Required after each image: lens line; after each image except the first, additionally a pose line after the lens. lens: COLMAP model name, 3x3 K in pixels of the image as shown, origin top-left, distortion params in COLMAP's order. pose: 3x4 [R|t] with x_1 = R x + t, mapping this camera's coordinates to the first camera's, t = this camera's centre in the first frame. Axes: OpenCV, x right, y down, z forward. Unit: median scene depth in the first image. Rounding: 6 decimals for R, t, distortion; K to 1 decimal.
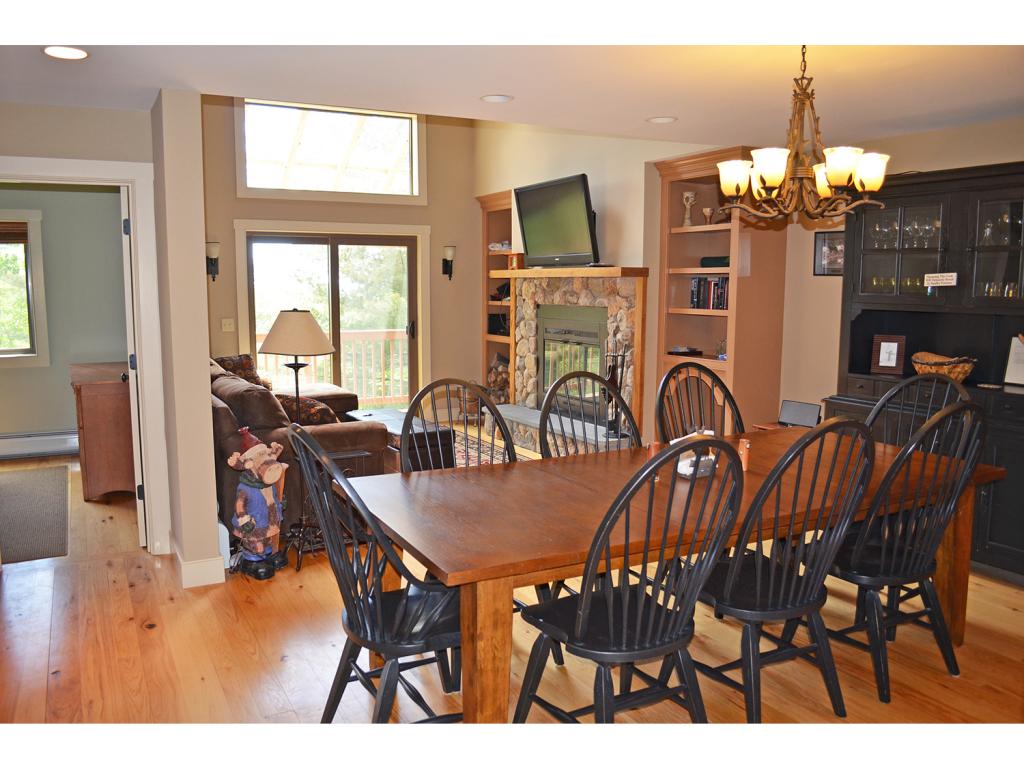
lens RADIAL K [[814.9, 0, 520.9], [0, 814.9, 387.7], [0, 0, 1]] dist [-0.077548, 0.009581]
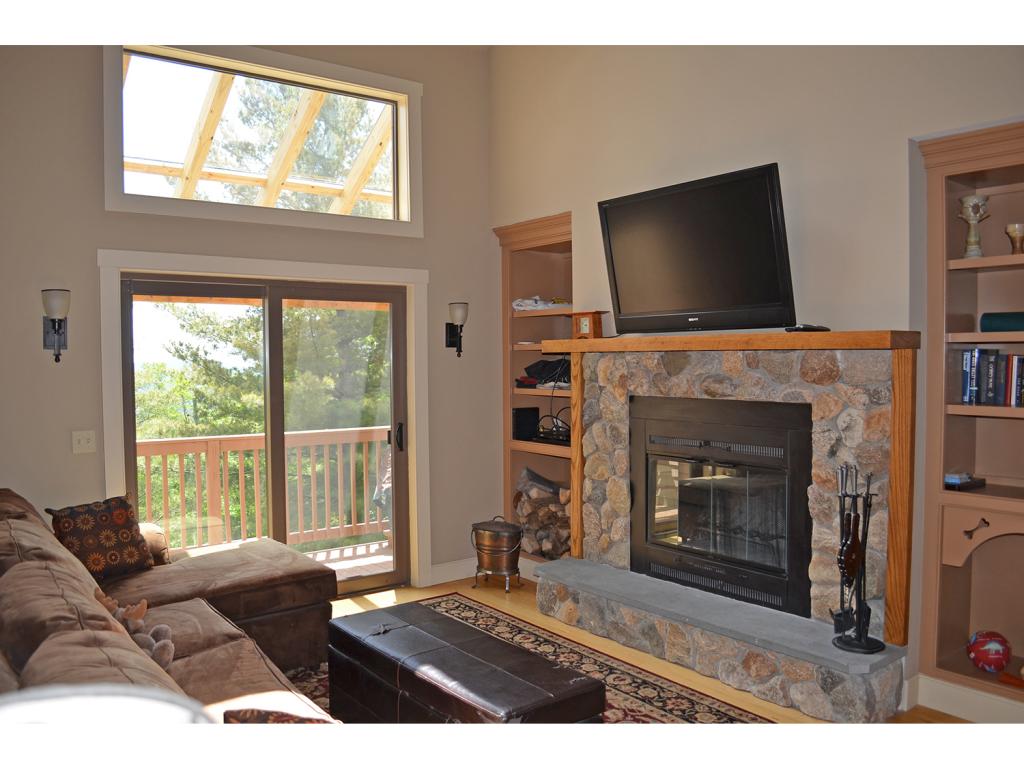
lens RADIAL K [[814.9, 0, 521.2], [0, 814.9, 383.1], [0, 0, 1]] dist [-0.077548, 0.009581]
pose [[0.988993, -0.015453, 0.147154, -0.143044], [0.029212, 0.995349, -0.091800, -0.056798], [-0.145051, 0.095088, 0.984844, 0.405472]]
